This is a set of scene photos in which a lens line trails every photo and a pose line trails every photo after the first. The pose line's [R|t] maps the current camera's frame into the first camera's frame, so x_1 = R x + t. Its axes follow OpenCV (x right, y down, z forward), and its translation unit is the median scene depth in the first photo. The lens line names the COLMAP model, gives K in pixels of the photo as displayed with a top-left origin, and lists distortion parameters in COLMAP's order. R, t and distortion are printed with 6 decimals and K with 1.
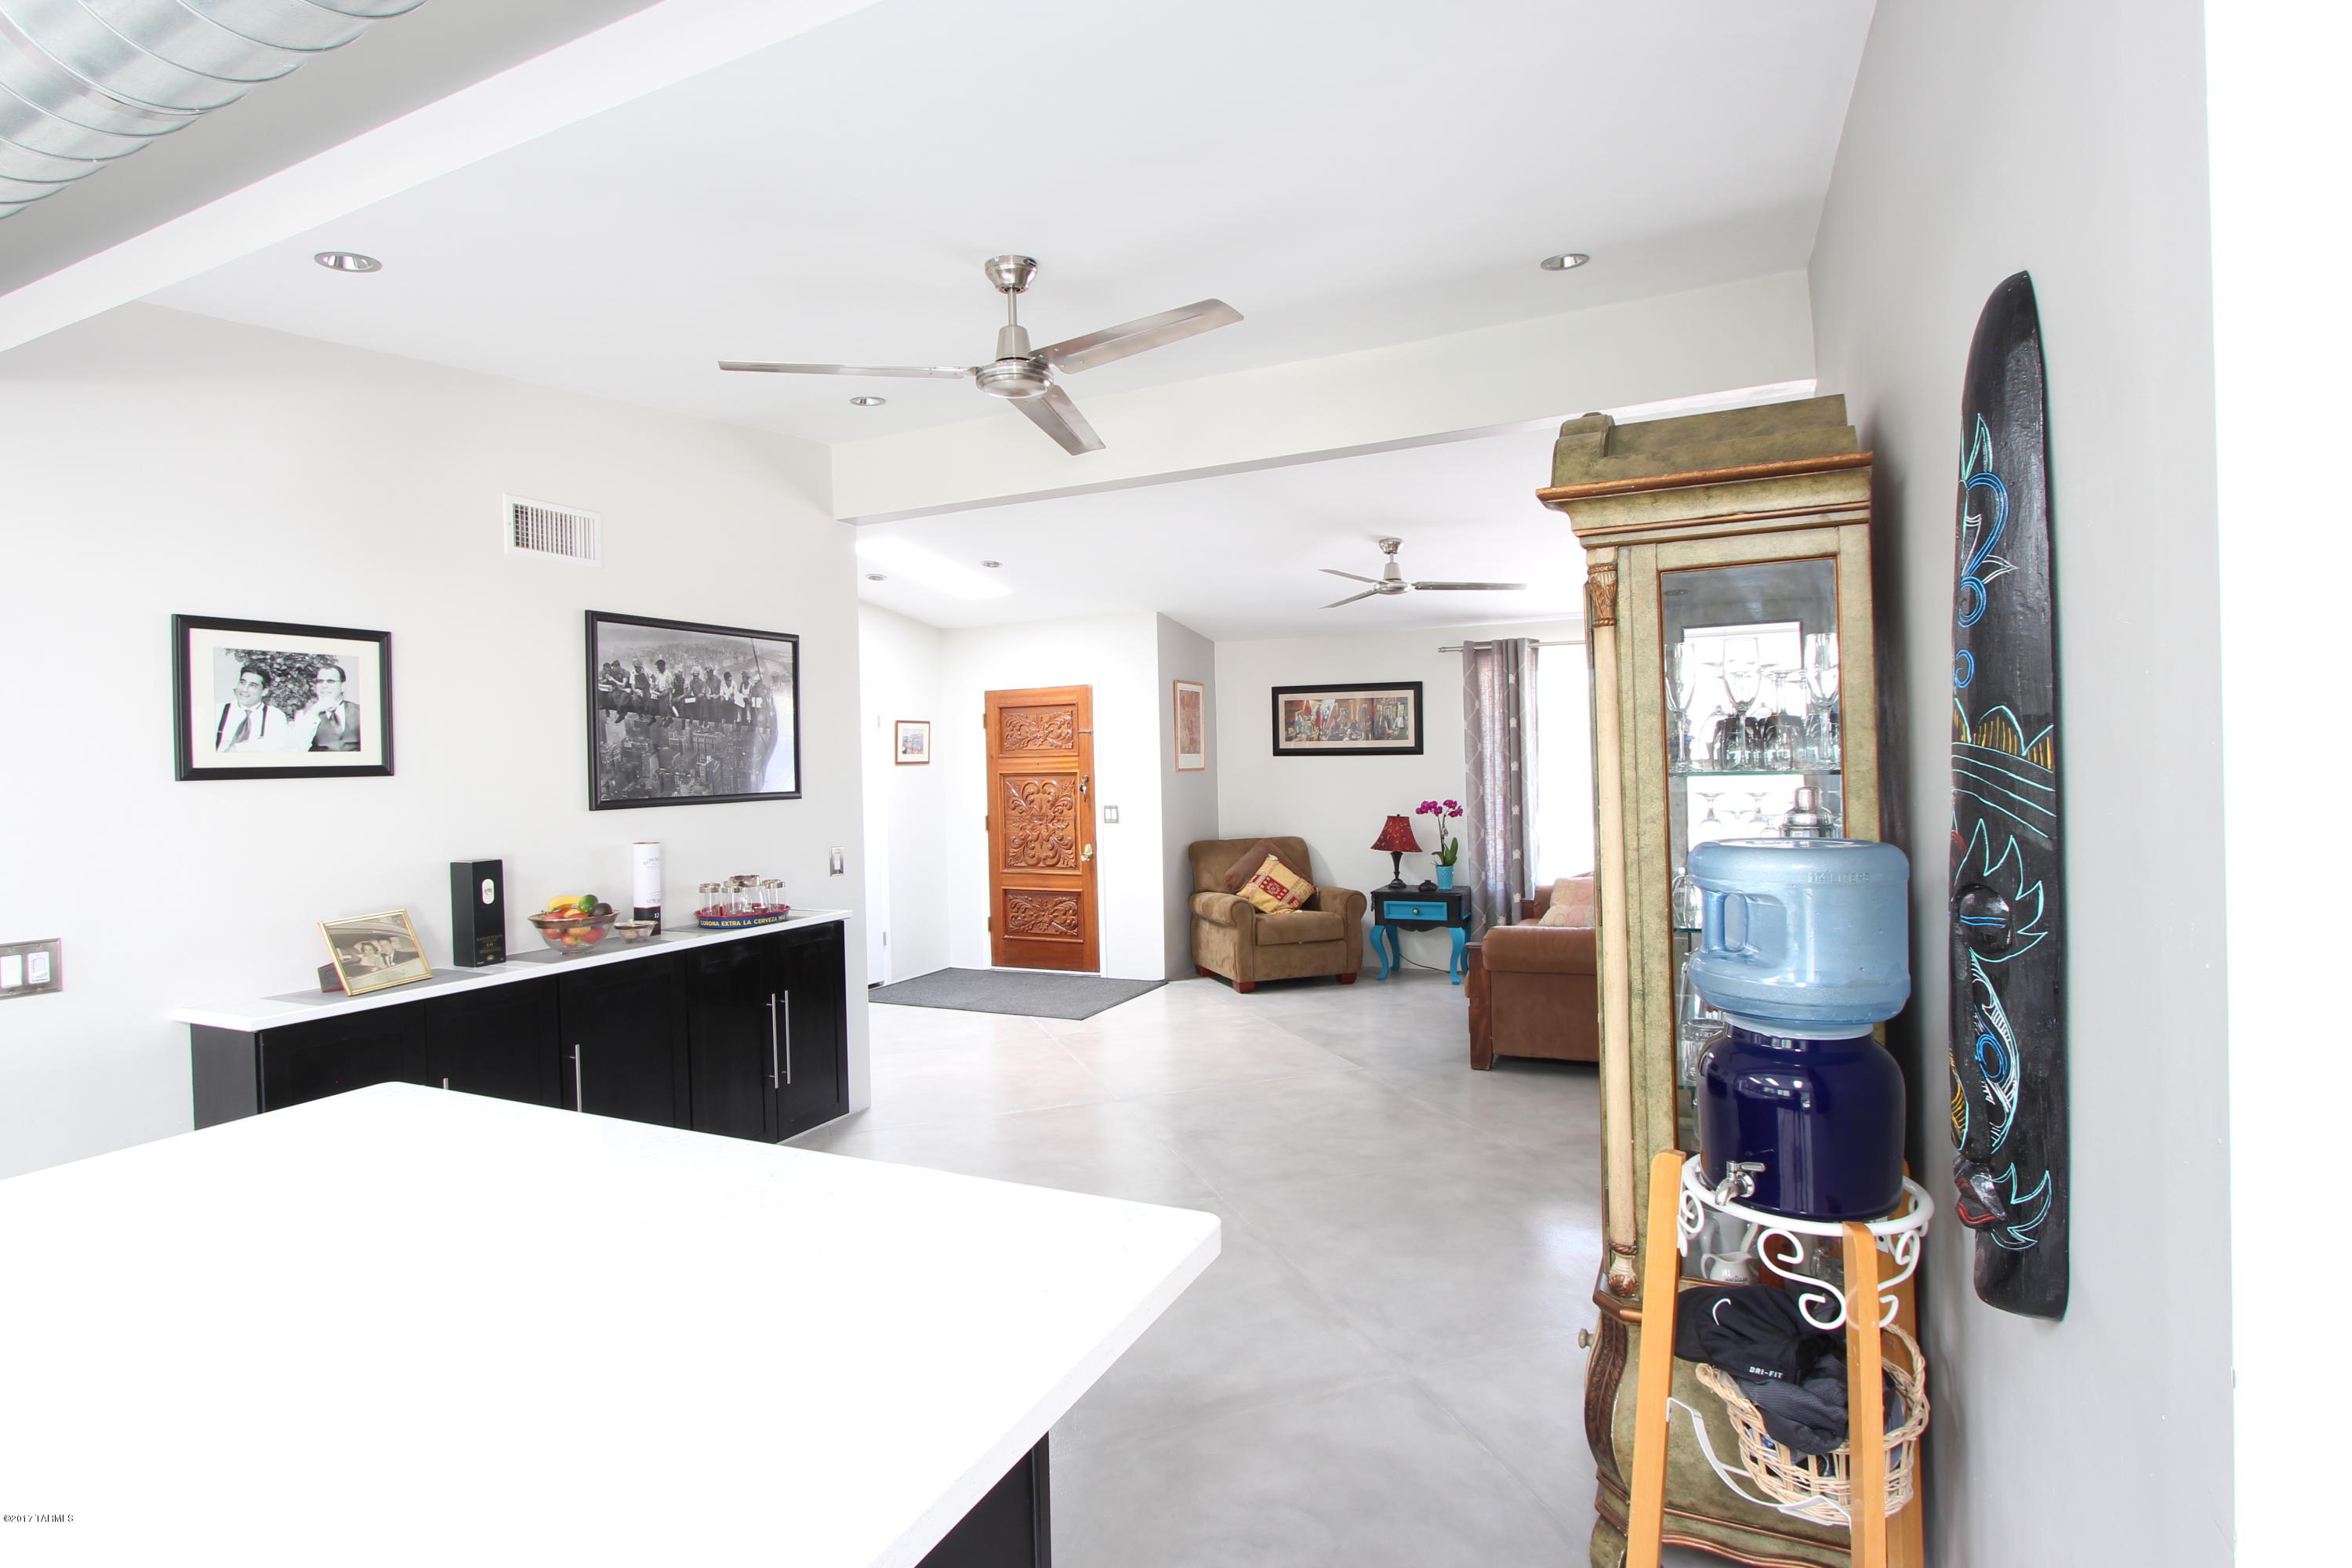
lens RADIAL K [[1139.7, 0, 1181.3], [0, 1139.7, 773.5], [0, 0, 1]] dist [-0.034335, 0.011715]
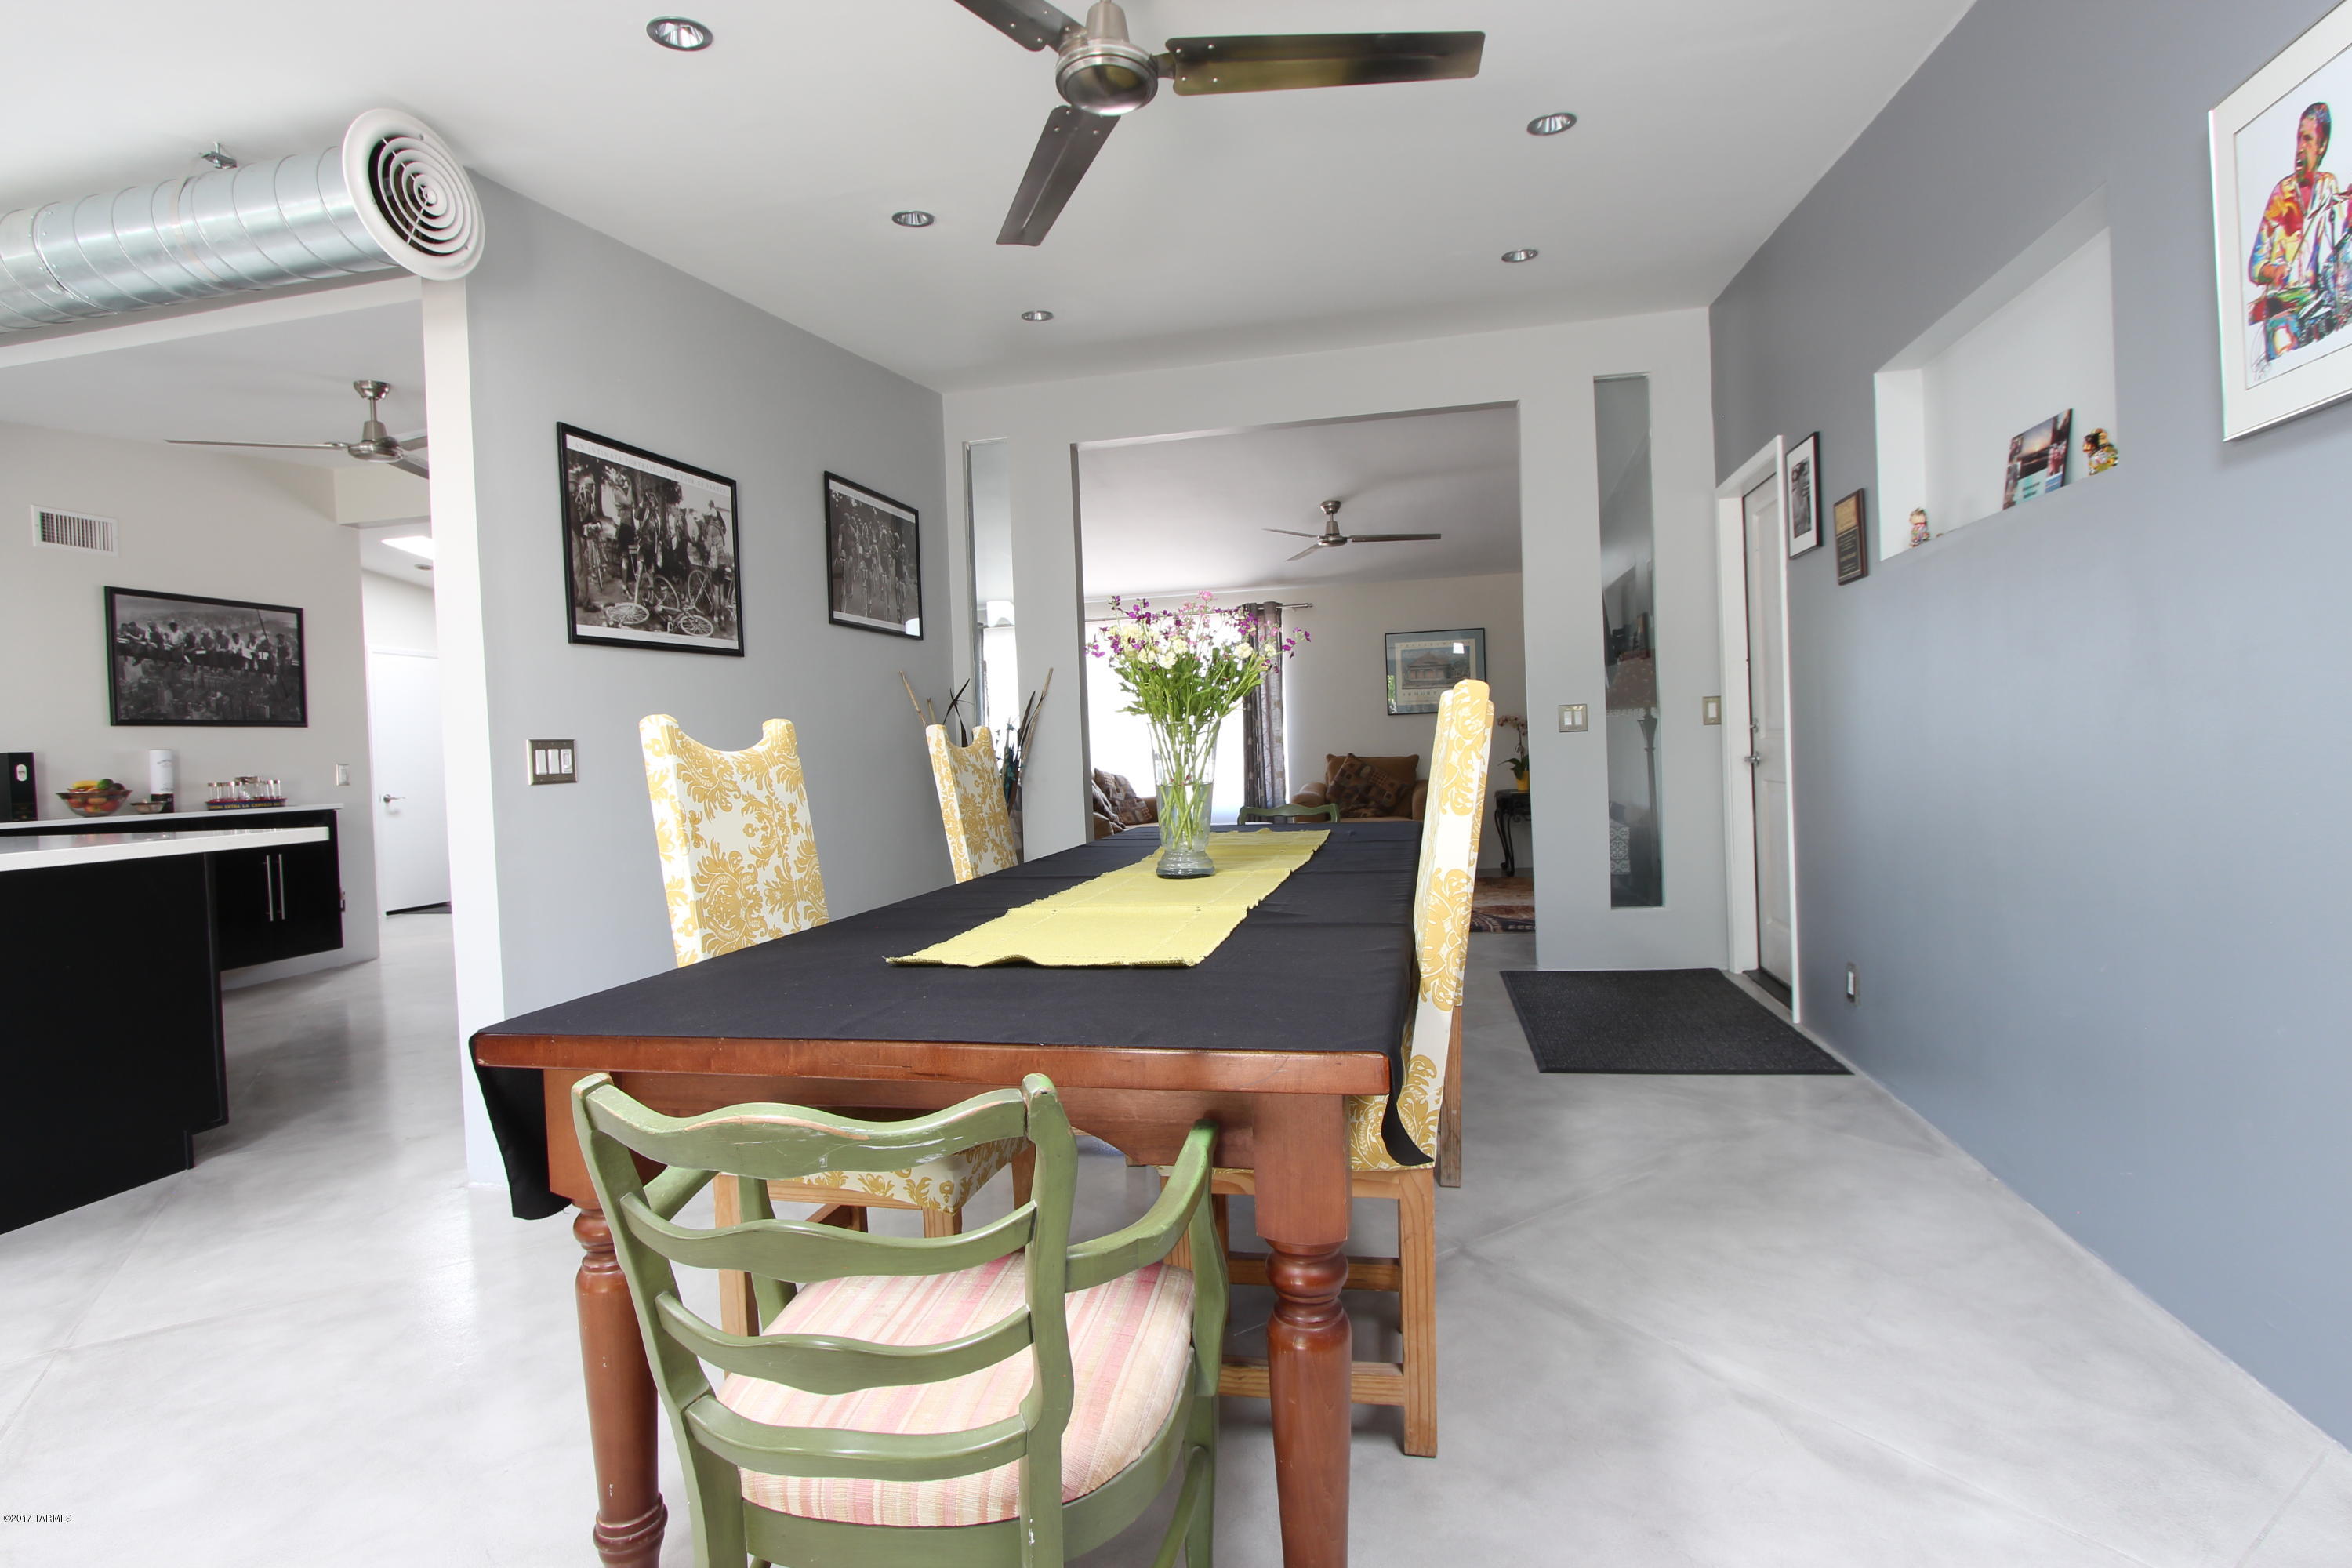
lens RADIAL K [[1113.9, 0, 1178.0], [0, 1113.9, 769.4], [0, 0, 1]] dist [-0.016930, 0.000633]
pose [[0.975736, -0.017633, 0.218238, 0.245588], [0.017437, 0.999844, 0.002824, 0.053627], [-0.218254, 0.001050, 0.975891, -0.326183]]
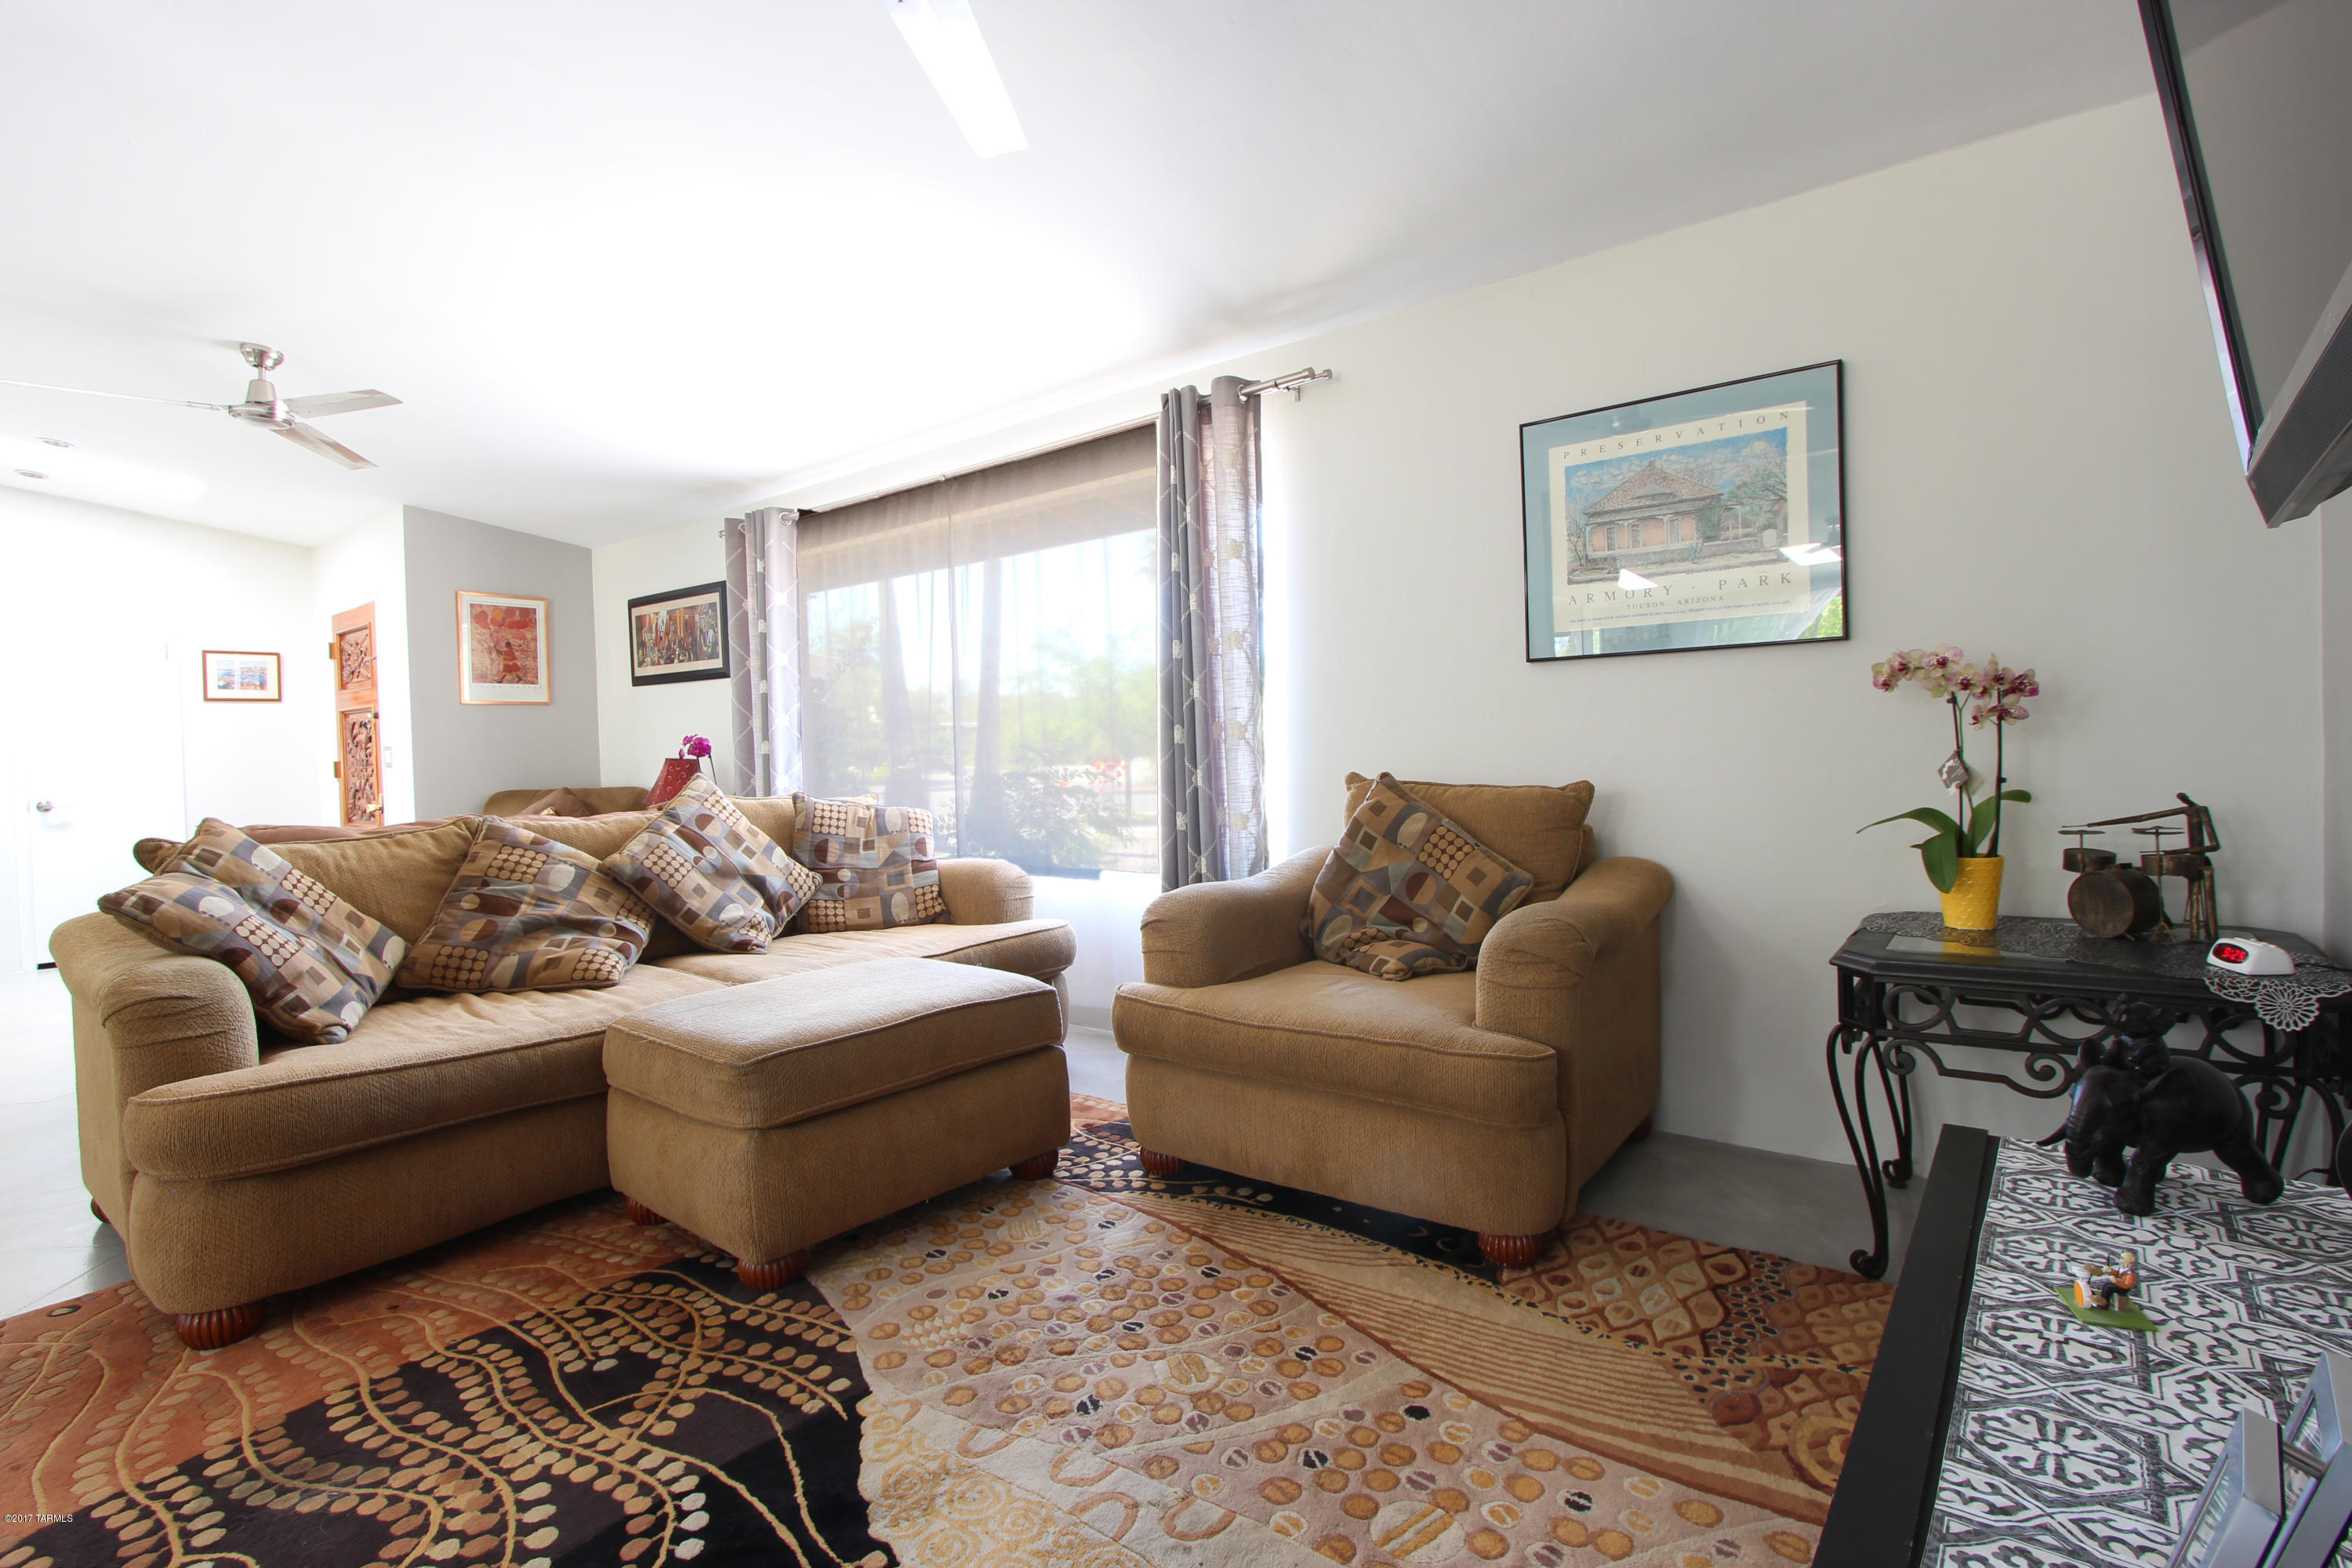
lens RADIAL K [[1110.8, 0, 1183.6], [0, 1110.8, 770.6], [0, 0, 1]] dist [-0.021529, 0.004421]
pose [[0.974266, 0.001716, -0.225393, 0.699611], [0.001717, 0.999886, 0.015031, 0.035912], [0.225393, -0.015031, 0.974152, 0.368134]]
